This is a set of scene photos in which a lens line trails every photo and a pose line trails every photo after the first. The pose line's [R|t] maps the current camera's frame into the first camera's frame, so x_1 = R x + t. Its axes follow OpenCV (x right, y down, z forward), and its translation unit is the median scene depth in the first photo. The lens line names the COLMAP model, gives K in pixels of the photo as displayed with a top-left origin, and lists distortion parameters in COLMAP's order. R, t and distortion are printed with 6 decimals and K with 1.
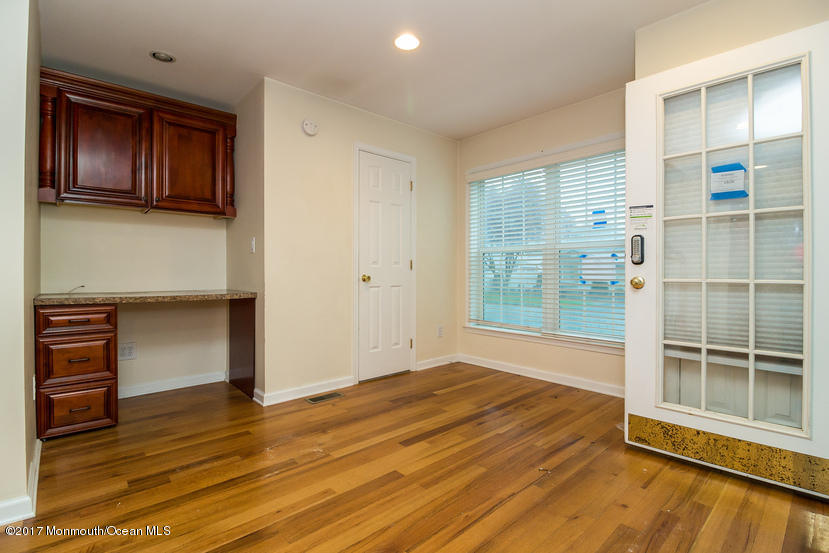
lens RADIAL K [[383.1, 0, 413.4], [0, 383.1, 273.4], [0, 0, 1]] dist [0.001995, -0.000229]
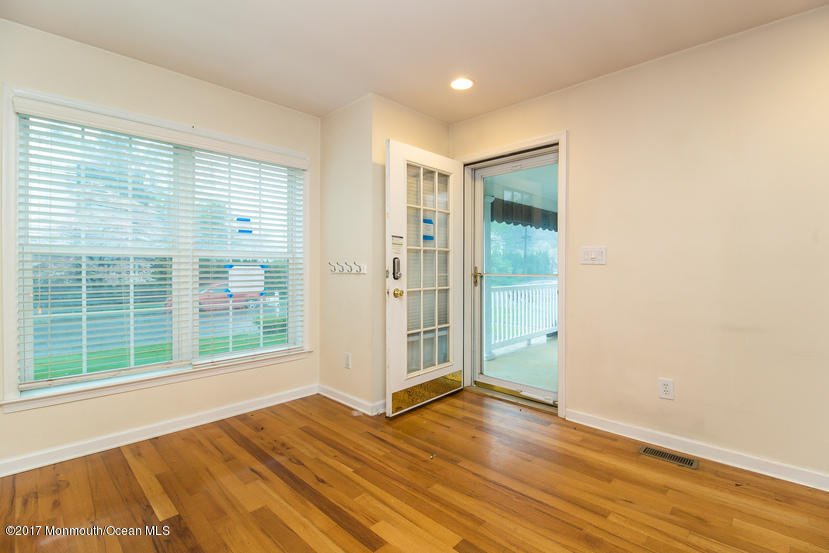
lens RADIAL K [[383.1, 0, 413.4], [0, 383.1, 273.4], [0, 0, 1]] dist [0.001995, -0.000229]
pose [[-0.051659, -0.012682, 0.998584, -0.738921], [0.004884, 0.999904, 0.012952, -0.060174], [-0.998653, 0.005546, -0.051592, 0.994550]]
